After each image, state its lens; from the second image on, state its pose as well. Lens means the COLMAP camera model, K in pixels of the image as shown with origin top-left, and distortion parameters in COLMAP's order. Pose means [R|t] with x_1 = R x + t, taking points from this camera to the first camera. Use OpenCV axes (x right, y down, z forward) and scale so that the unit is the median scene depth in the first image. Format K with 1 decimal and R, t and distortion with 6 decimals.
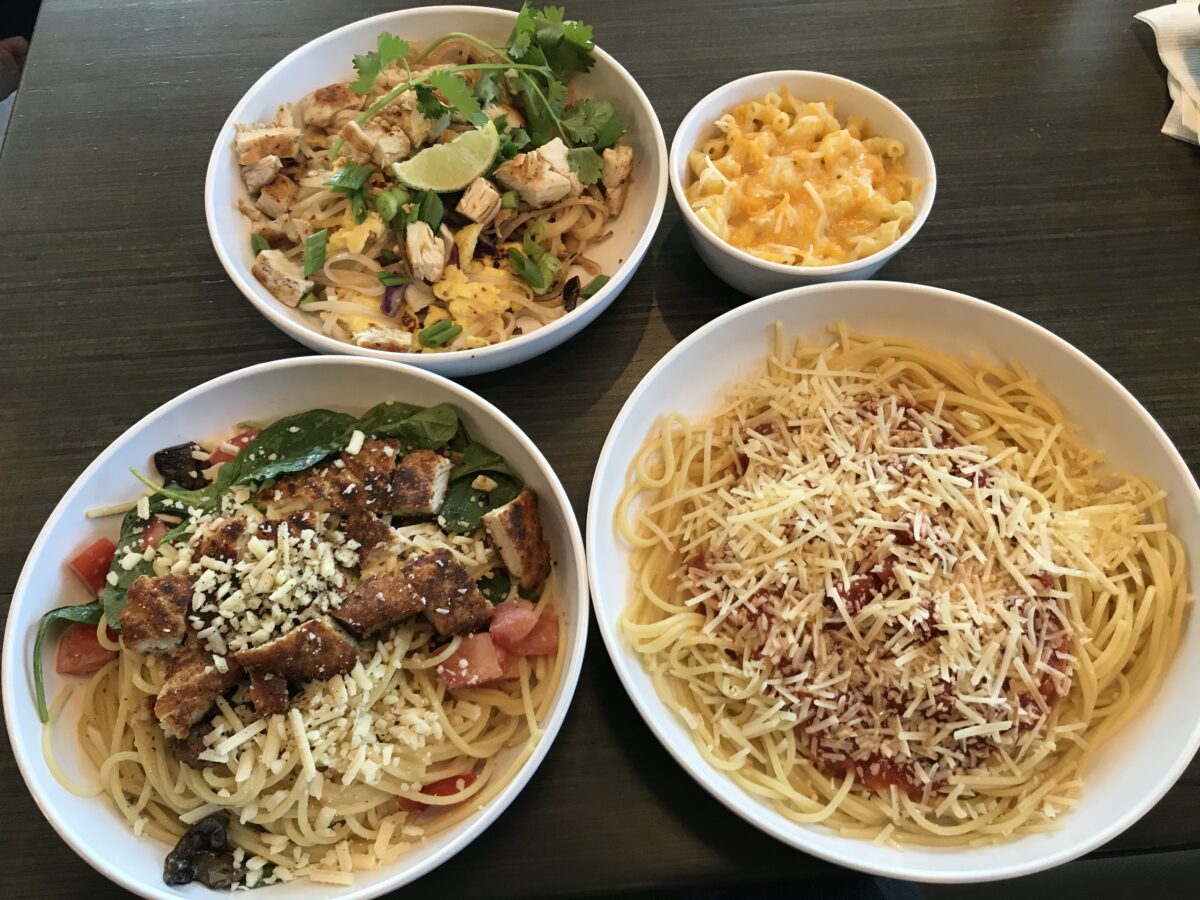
lens RADIAL K [[979.6, 0, 600.0], [0, 979.6, 450.0], [0, 0, 1]] dist [-0.002326, -0.004318]
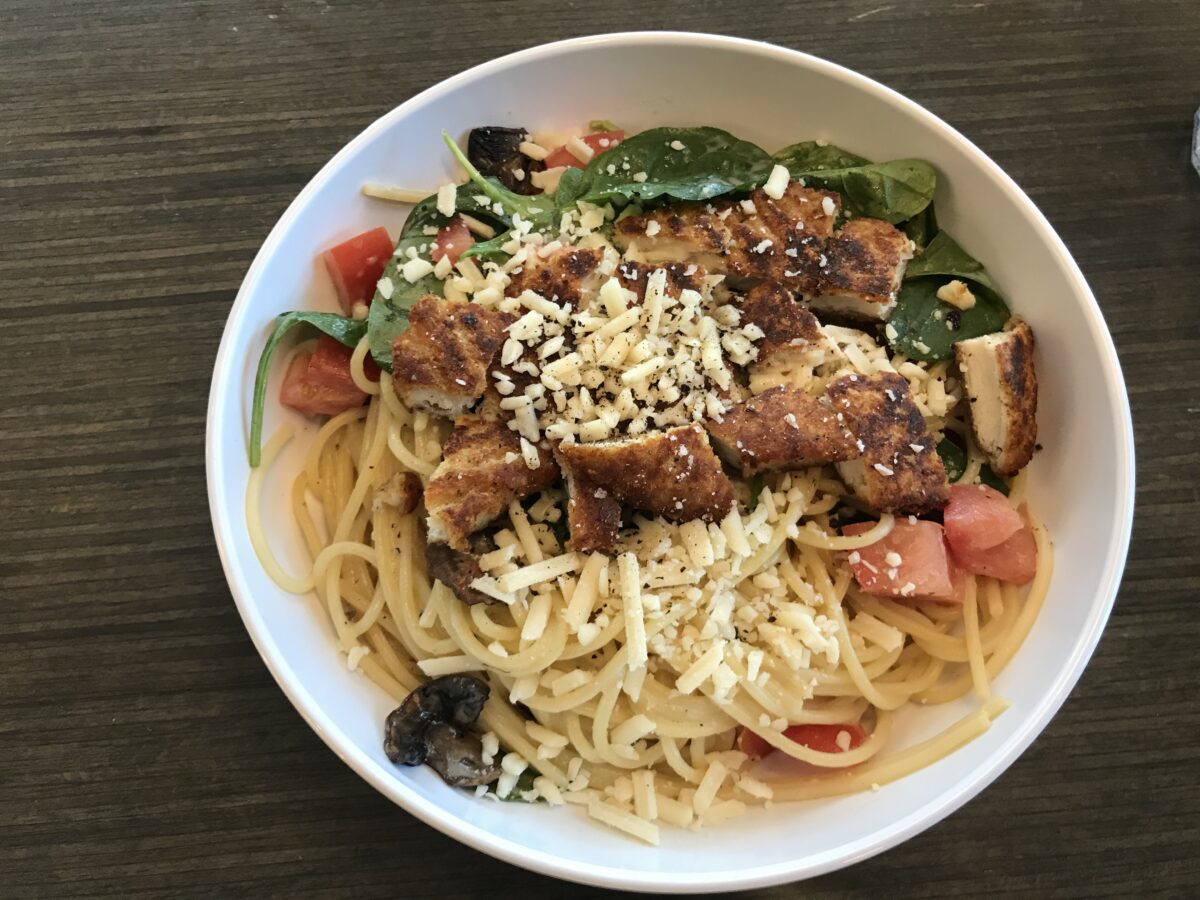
lens RADIAL K [[976.1, 0, 600.0], [0, 976.1, 450.0], [0, 0, 1]] dist [0.181147, -0.720799]
pose [[0.958037, 0.269205, -0.098460, -0.272984], [-0.257070, 0.958869, 0.120355, 0.123109], [0.126811, -0.089993, 0.987836, 0.360842]]
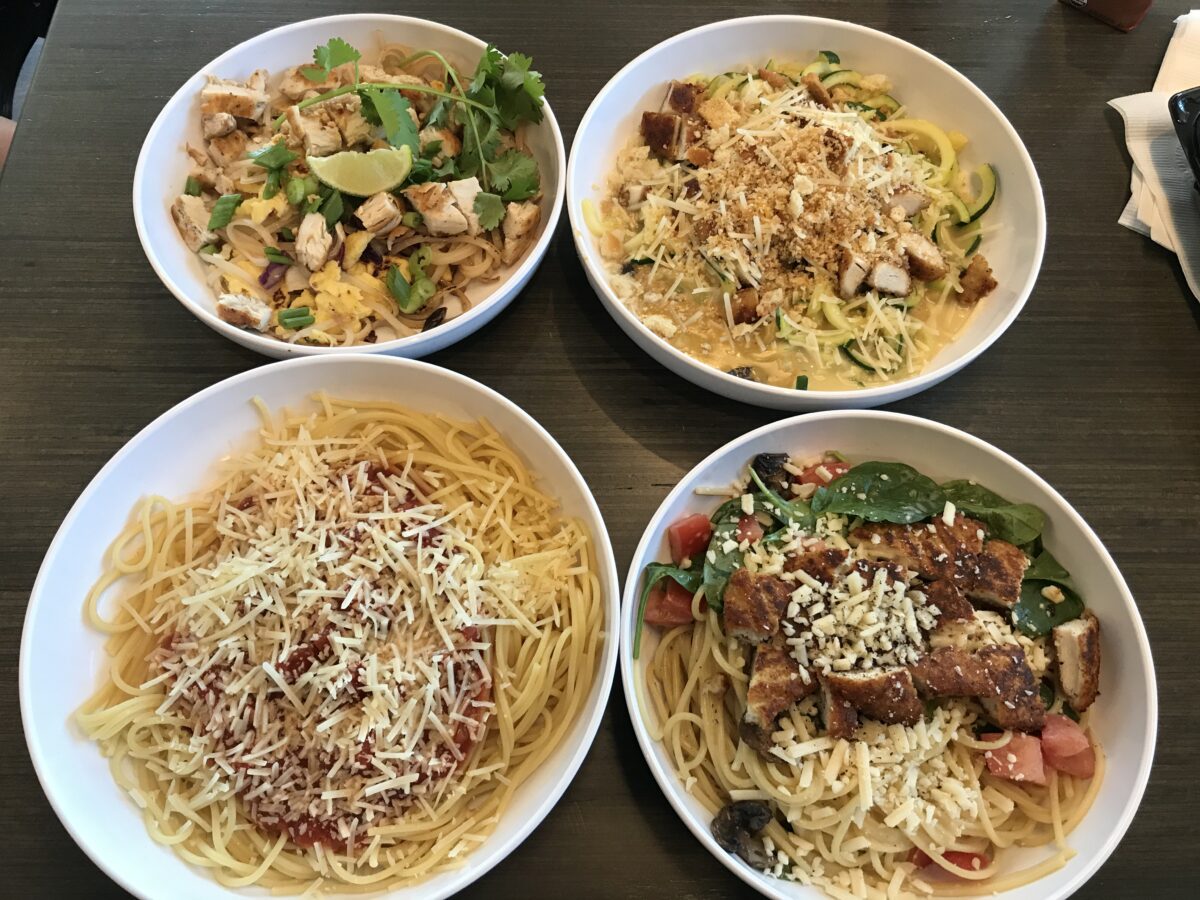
lens RADIAL K [[979.6, 0, 600.0], [0, 979.6, 450.0], [0, 0, 1]] dist [-0.002326, -0.004318]
pose [[0.926120, 0.352086, -0.135415, -0.526093], [-0.347696, 0.935957, 0.055607, -0.000084], [0.146321, -0.004416, 0.989227, -0.121235]]
